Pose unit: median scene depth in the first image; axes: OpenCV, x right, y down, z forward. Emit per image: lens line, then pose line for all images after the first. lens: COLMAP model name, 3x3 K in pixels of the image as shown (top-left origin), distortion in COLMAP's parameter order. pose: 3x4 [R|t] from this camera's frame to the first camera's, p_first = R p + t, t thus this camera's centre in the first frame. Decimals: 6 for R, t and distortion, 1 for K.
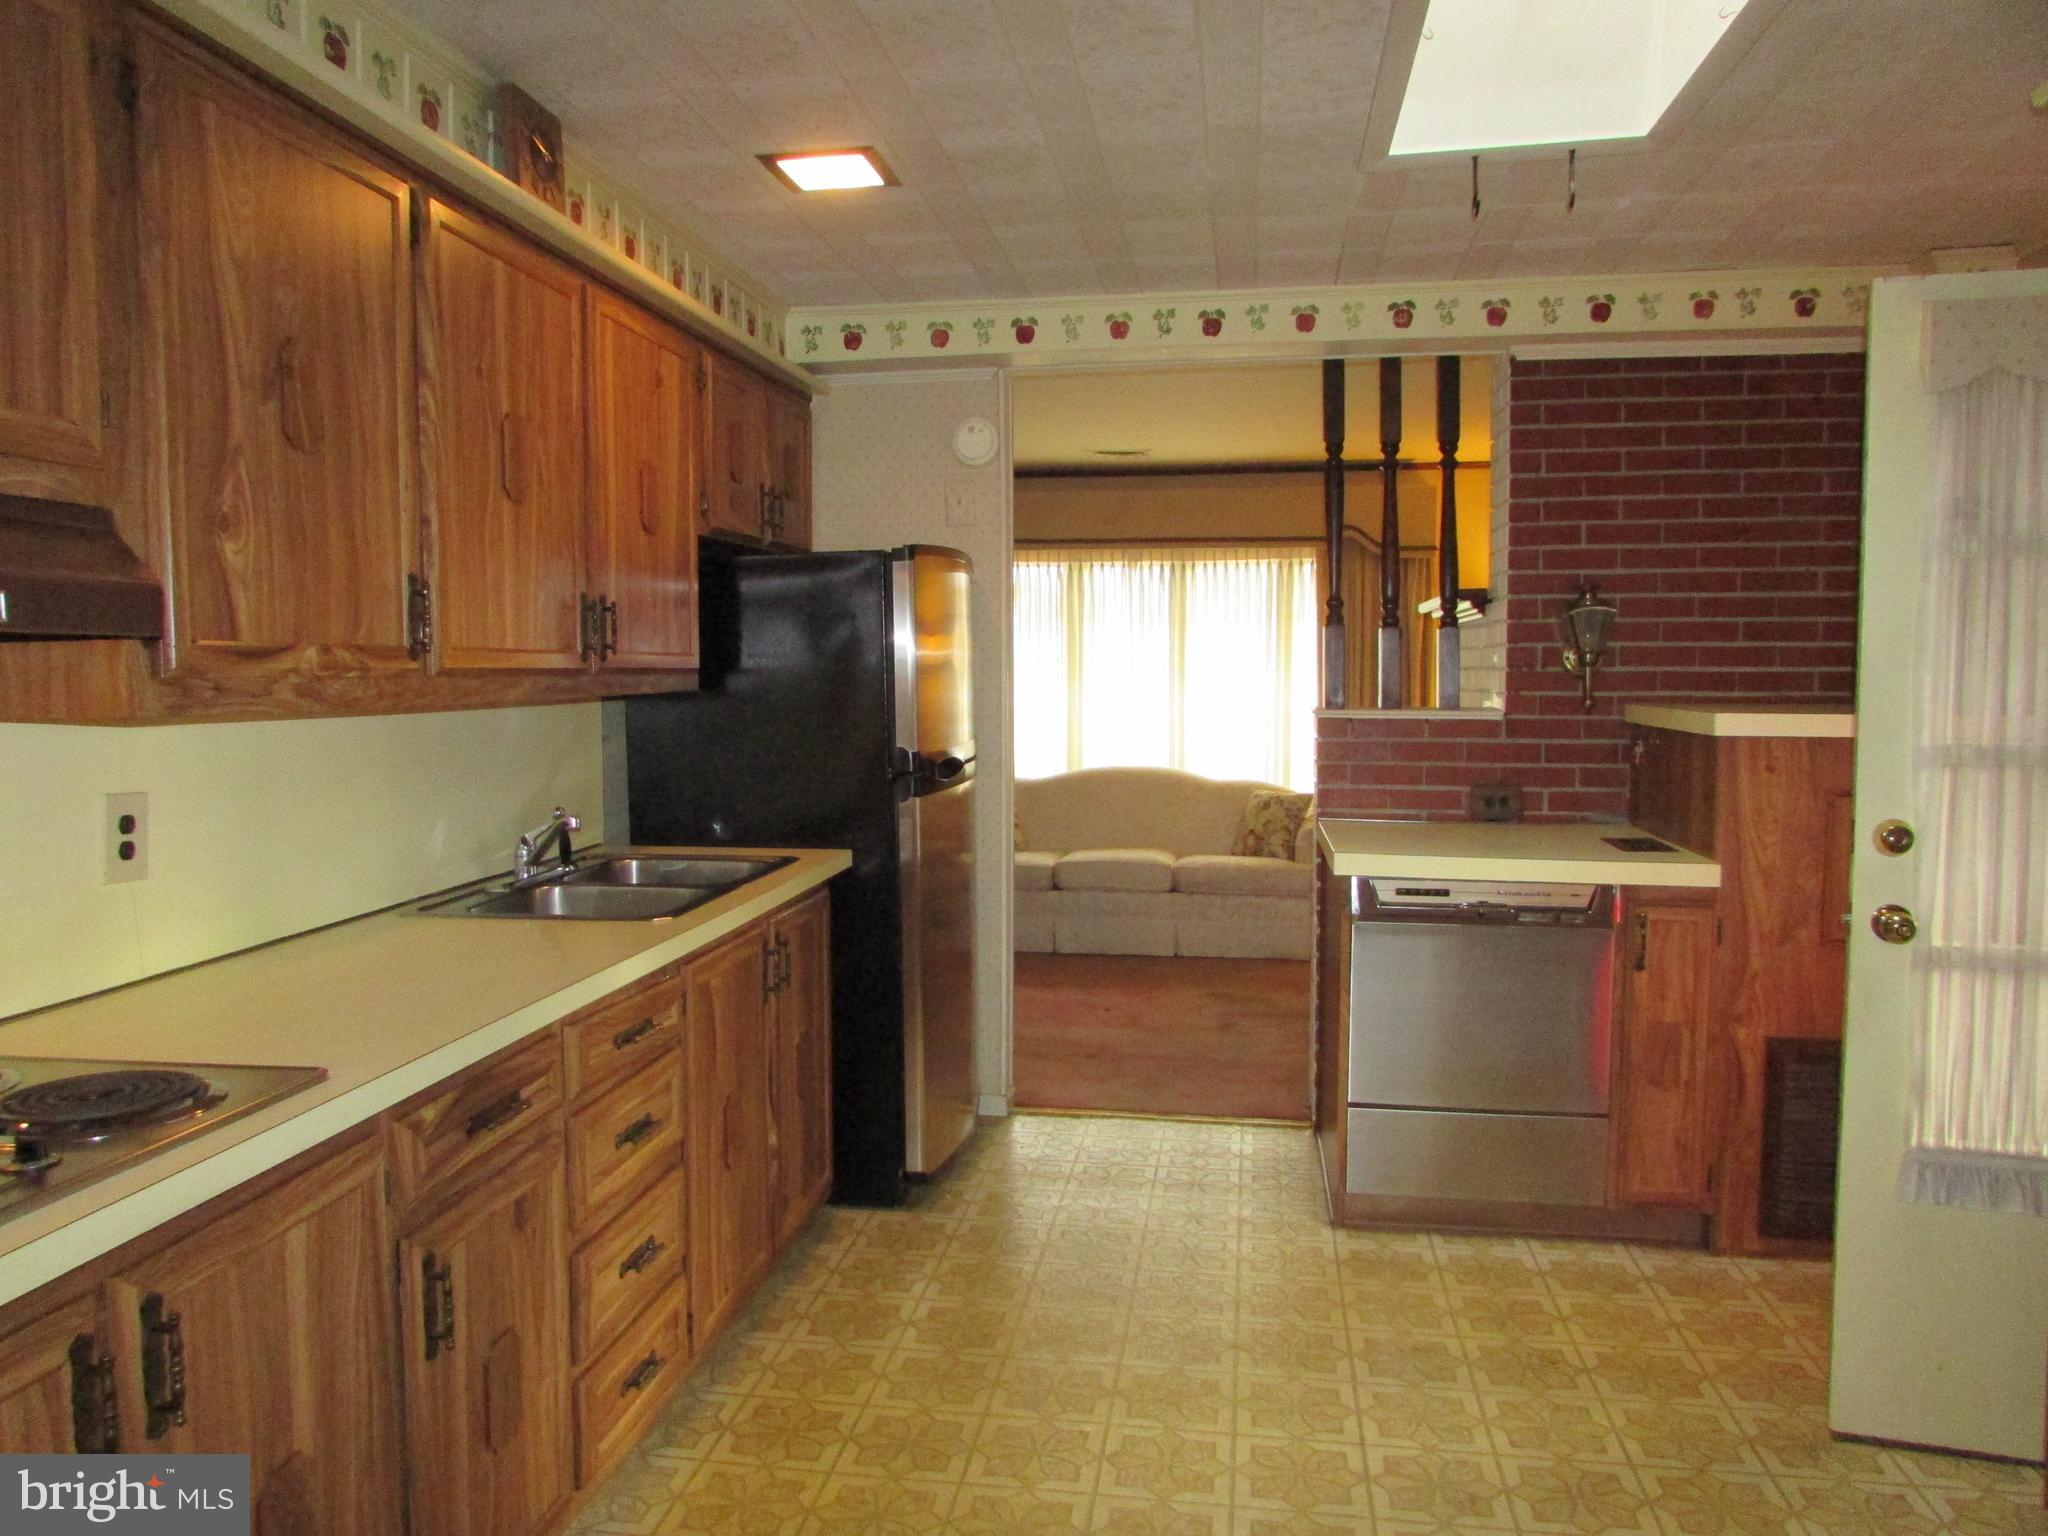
lens RADIAL K [[1472.7, 0, 1008.5], [0, 1472.7, 763.5], [0, 0, 1]] dist [-0.027571, 0.013931]
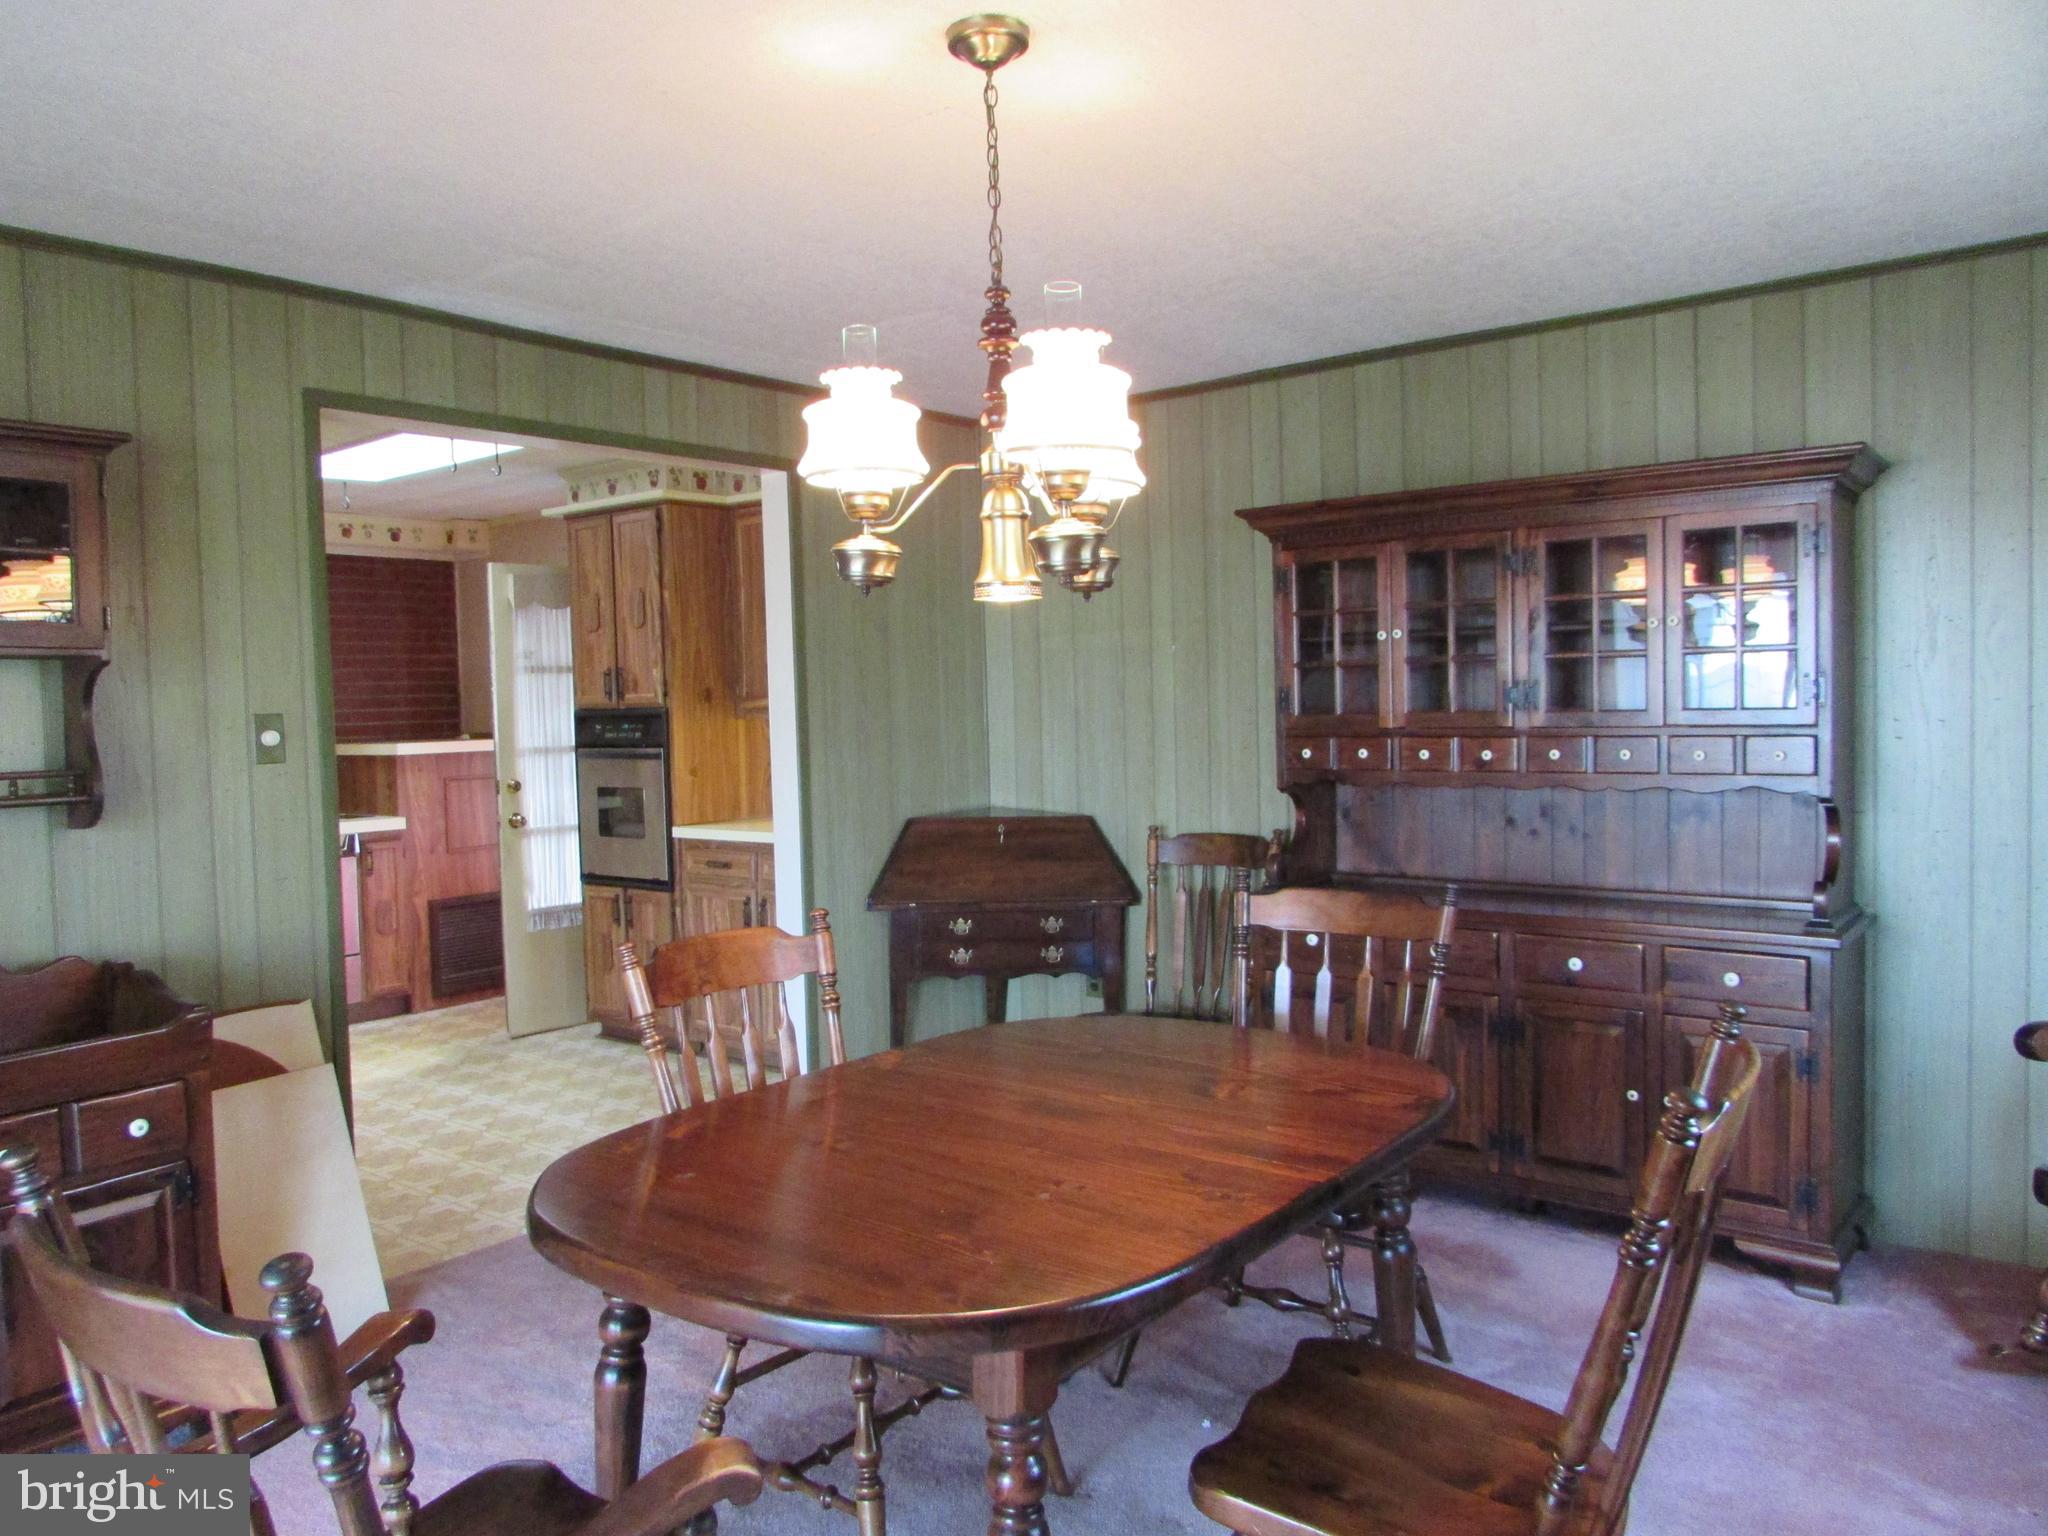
lens RADIAL K [[1472.7, 0, 1020.2], [0, 1472.7, 753.8], [0, 0, 1]] dist [-0.027571, 0.013931]
pose [[0.479113, -0.043456, 0.876677, -0.740869], [0.087218, 0.996188, 0.001715, 0.043308], [-0.873409, 0.075640, 0.481077, -0.614155]]
